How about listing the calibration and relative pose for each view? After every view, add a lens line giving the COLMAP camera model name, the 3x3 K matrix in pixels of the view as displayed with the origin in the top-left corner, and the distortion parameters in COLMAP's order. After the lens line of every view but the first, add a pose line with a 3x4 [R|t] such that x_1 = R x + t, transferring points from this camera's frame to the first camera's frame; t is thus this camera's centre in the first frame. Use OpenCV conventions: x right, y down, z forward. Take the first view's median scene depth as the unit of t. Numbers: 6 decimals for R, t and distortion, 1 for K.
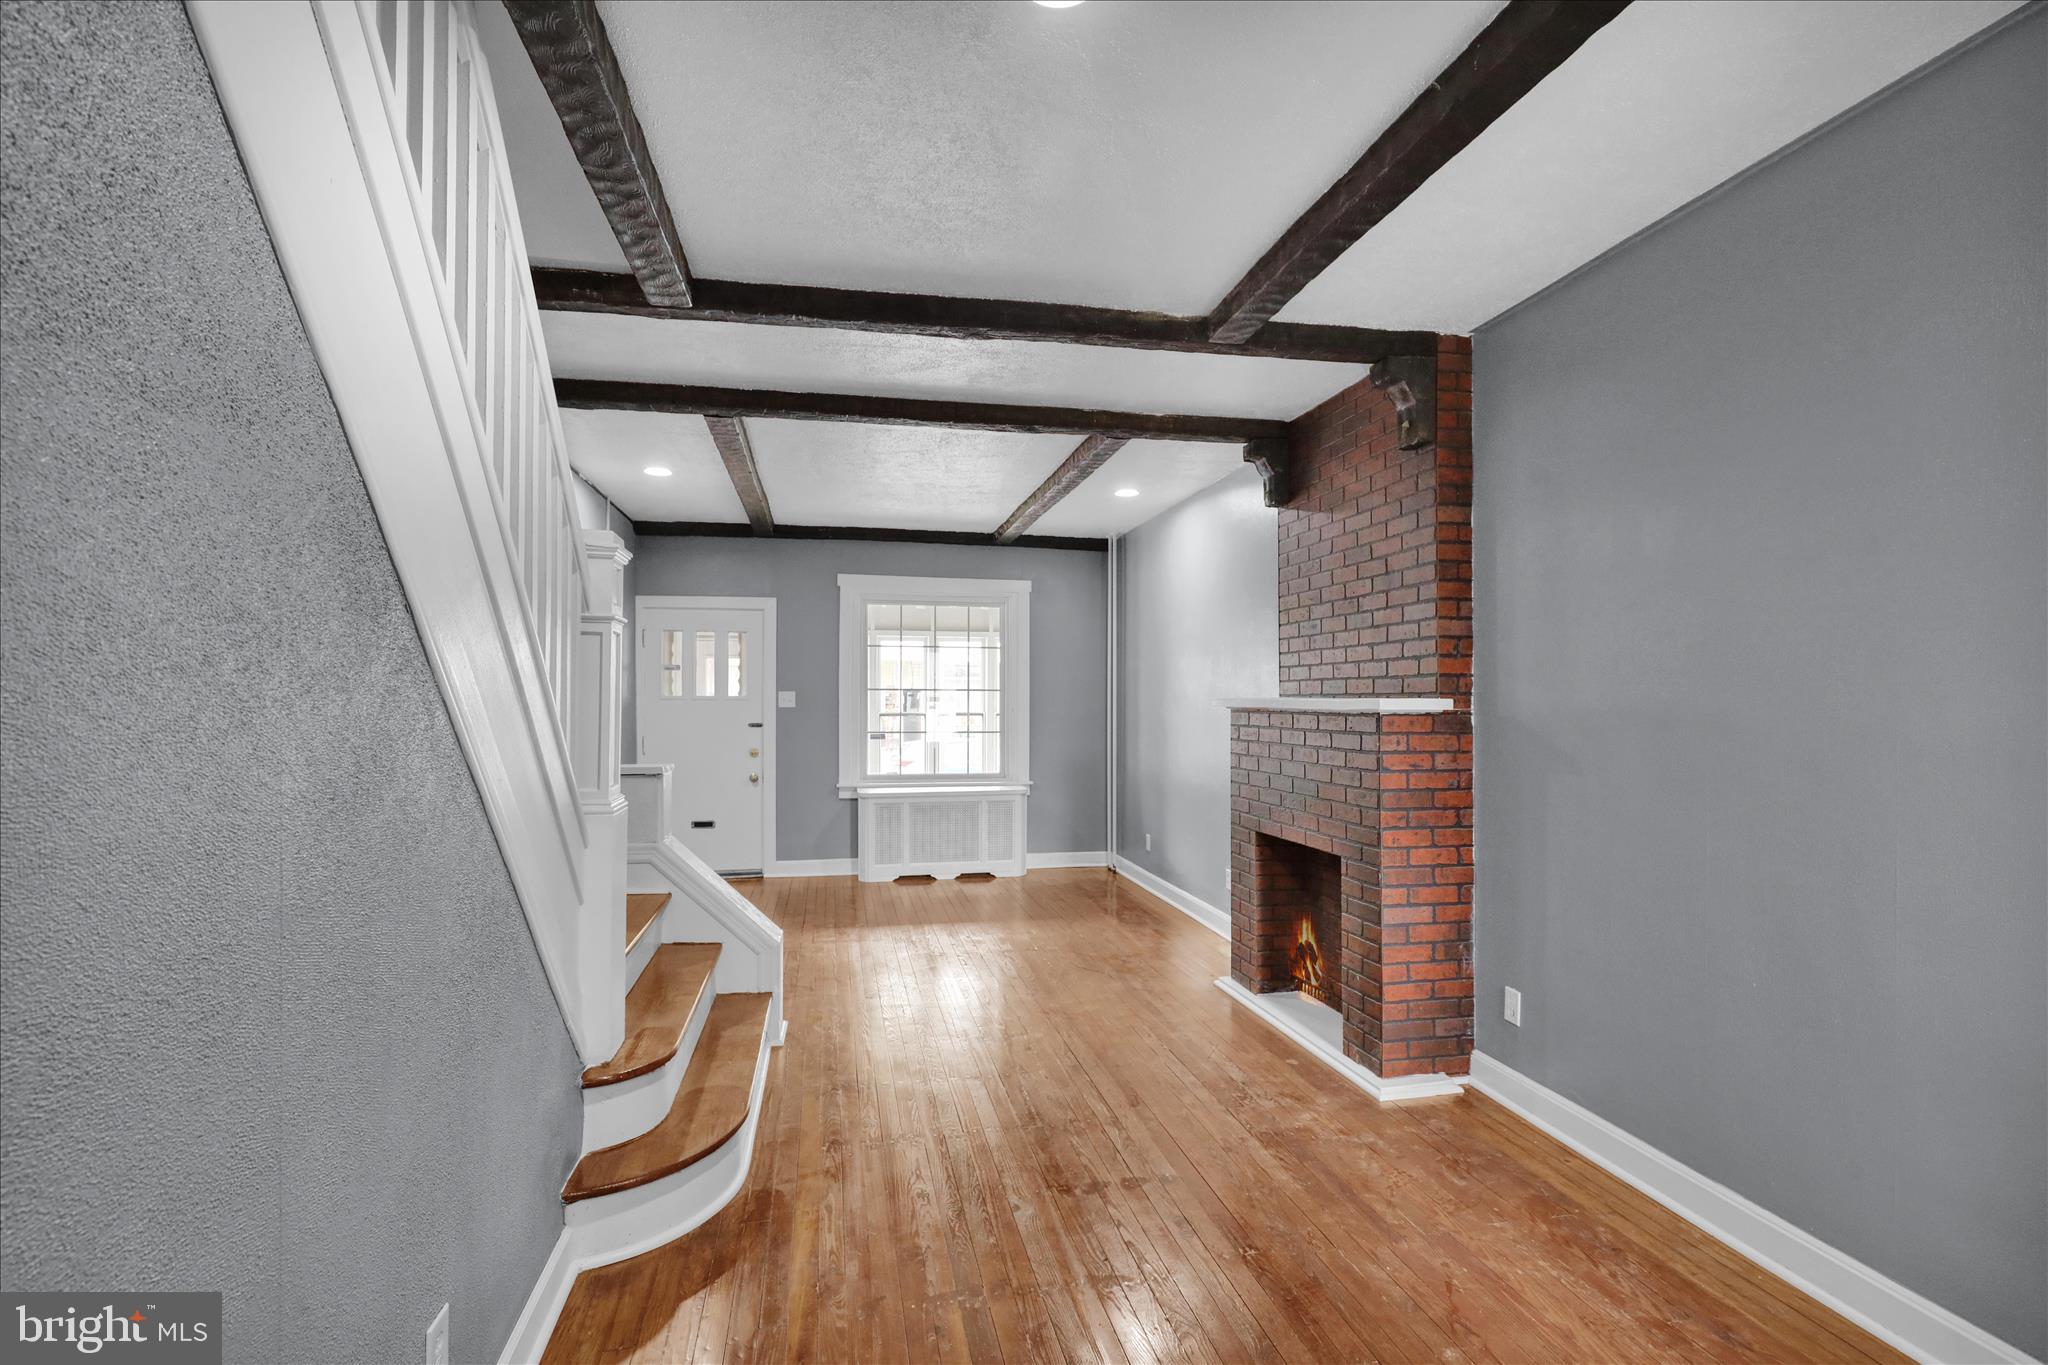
lens RADIAL K [[958.9, 0, 1025.8], [0, 958.9, 682.5], [0, 0, 1]] dist [0.002129, -0.001506]
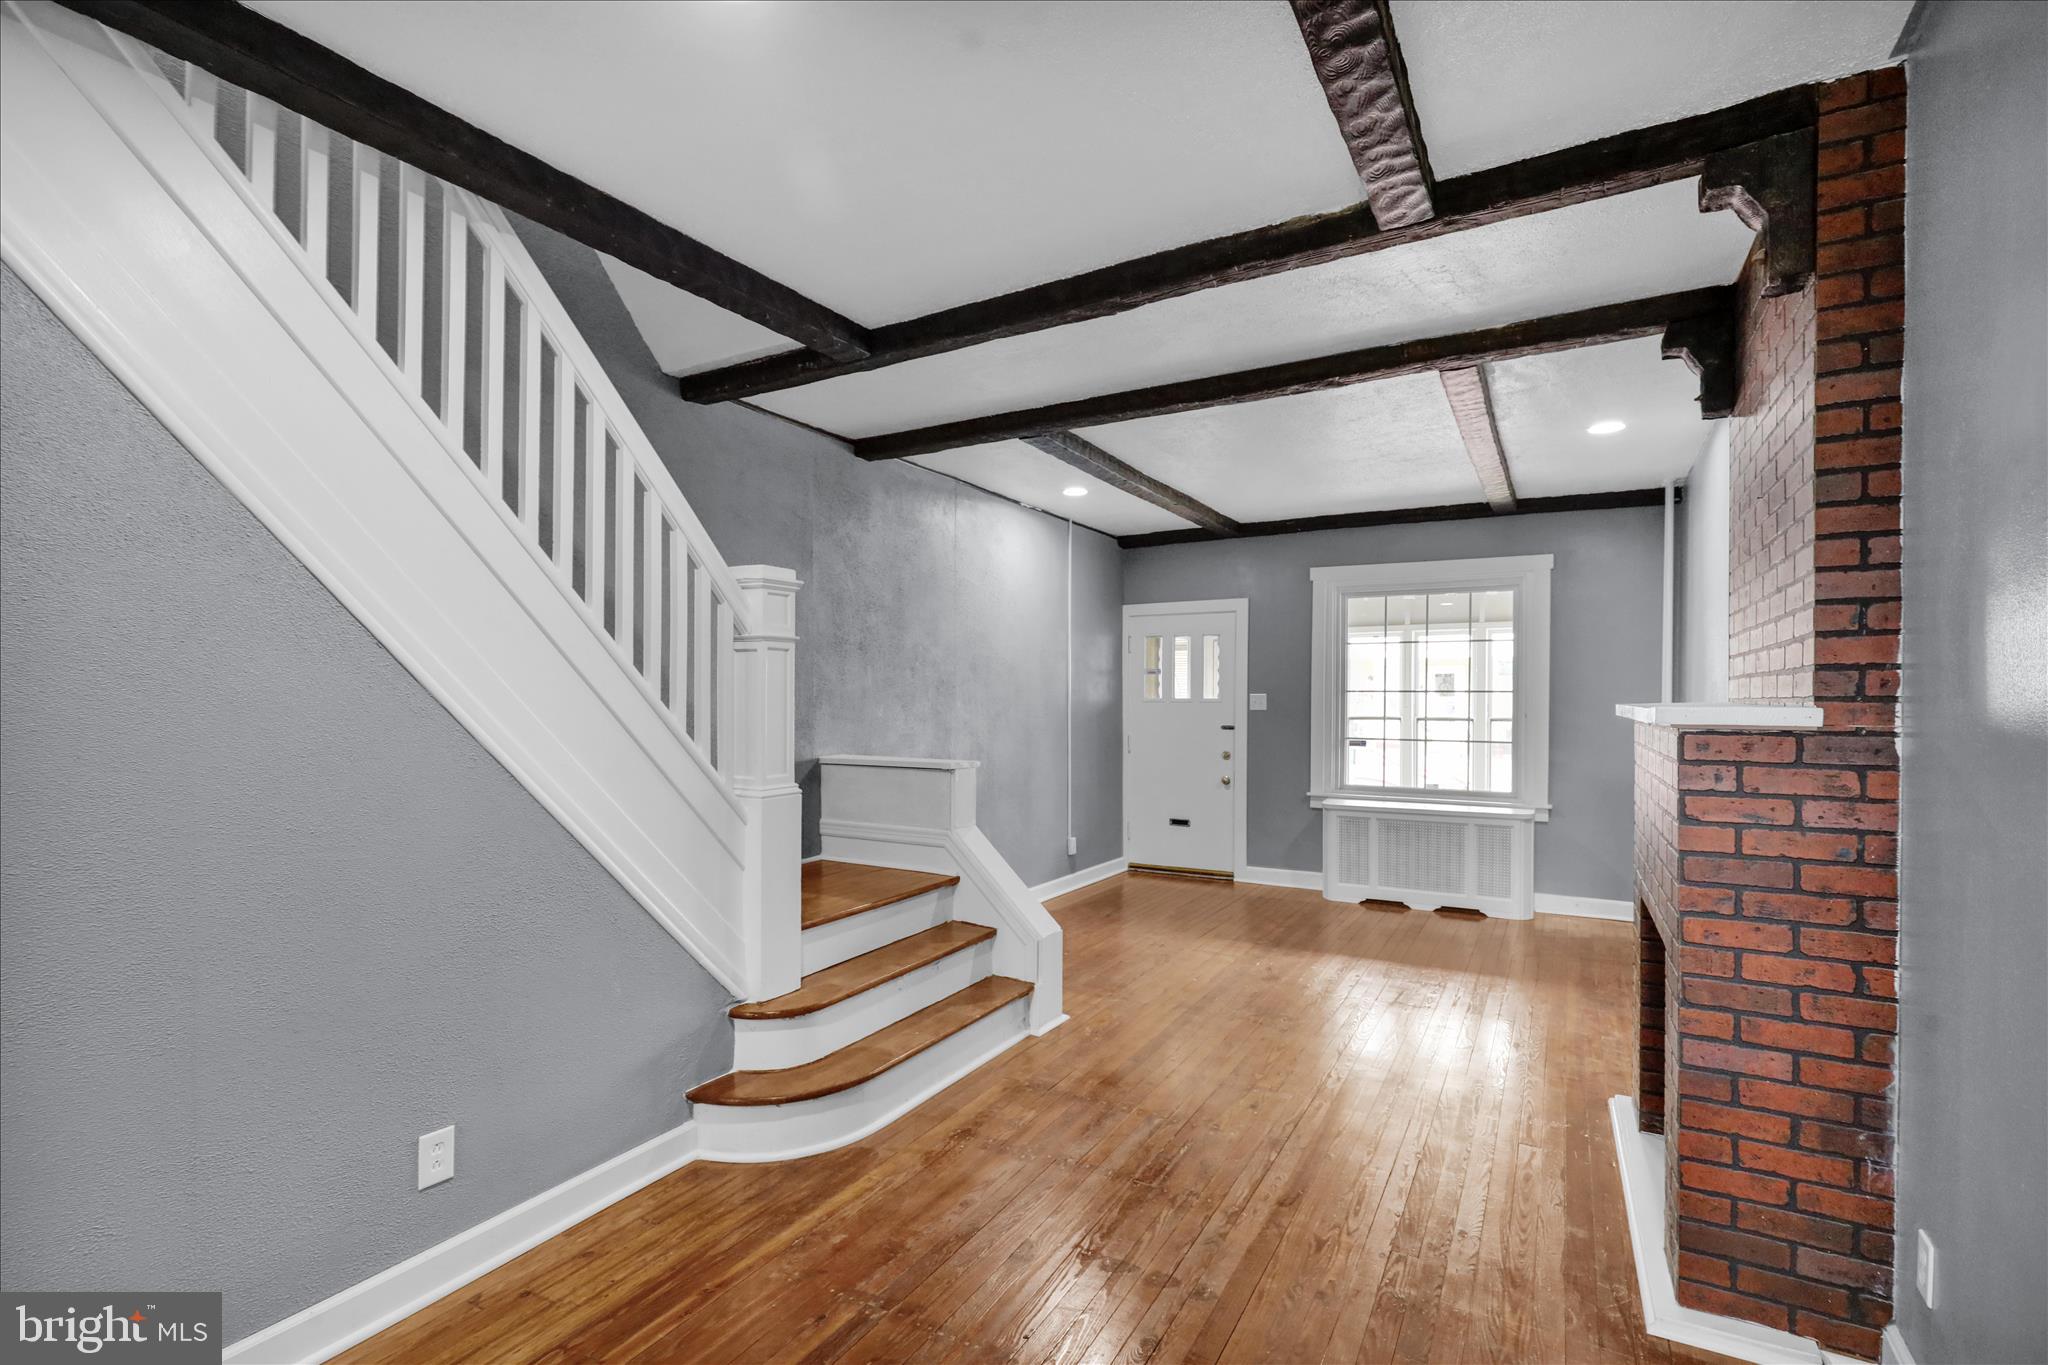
lens RADIAL K [[958.9, 0, 1018.3], [0, 958.9, 695.7], [0, 0, 1]] dist [0.002129, -0.001506]
pose [[0.744016, -0.000946, -0.668161, 0.419642], [0.009891, 0.999905, 0.009598, -0.000713], [0.668089, -0.013750, 0.743954, 0.214103]]
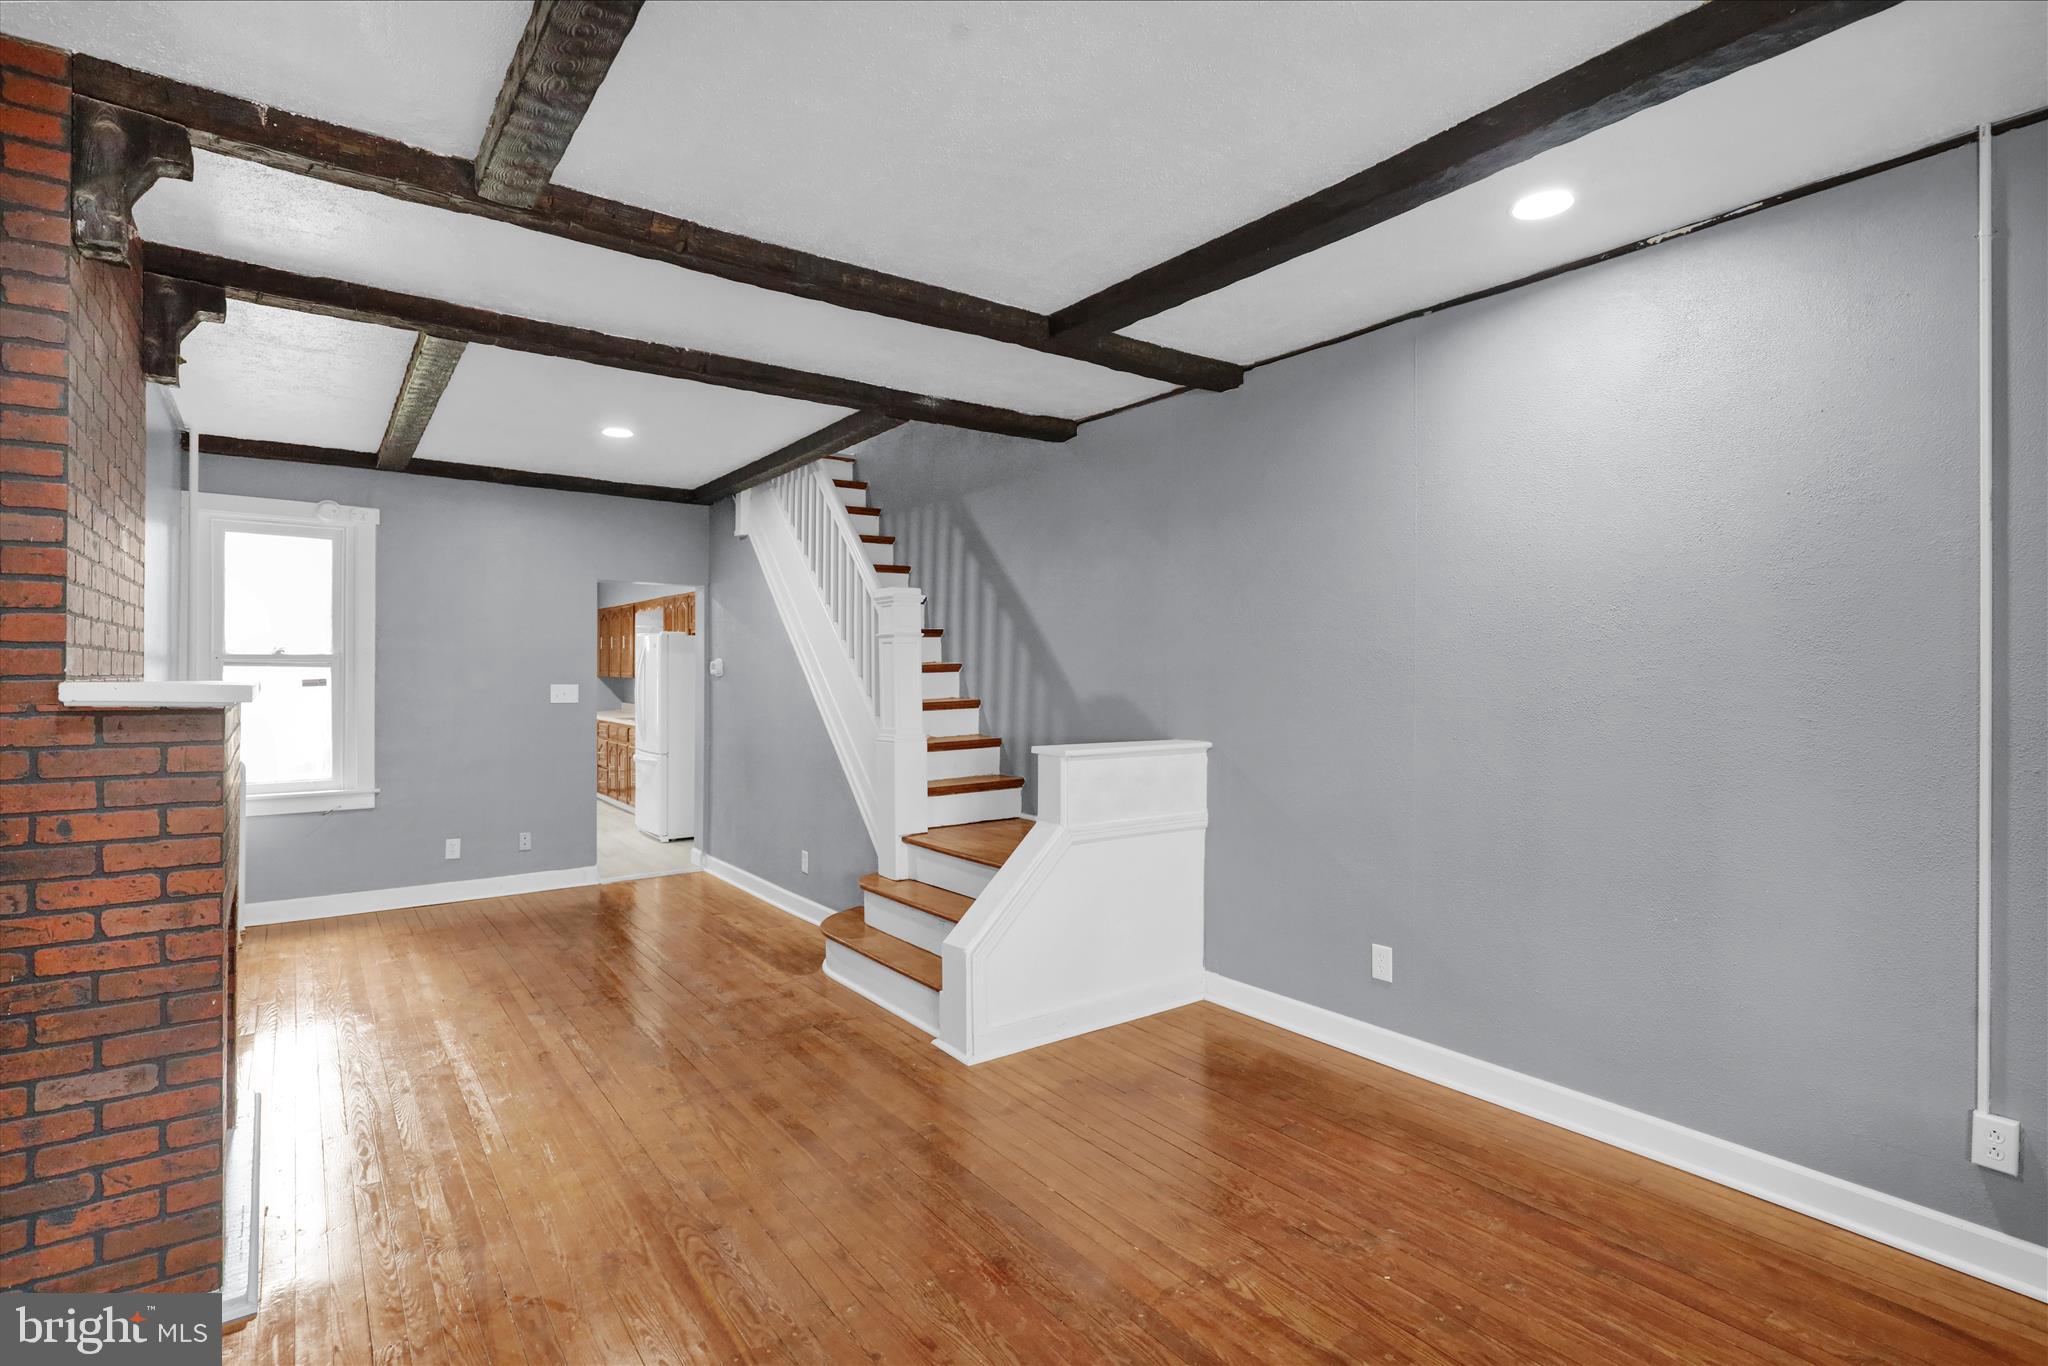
lens RADIAL K [[958.9, 0, 1013.7], [0, 958.9, 675.4], [0, 0, 1]] dist [0.002129, -0.001506]
pose [[-0.910383, 0.001978, -0.413762, 0.066442], [0.008032, 0.999885, -0.012892, 0.022006], [0.413689, -0.015060, -0.910294, 1.908641]]
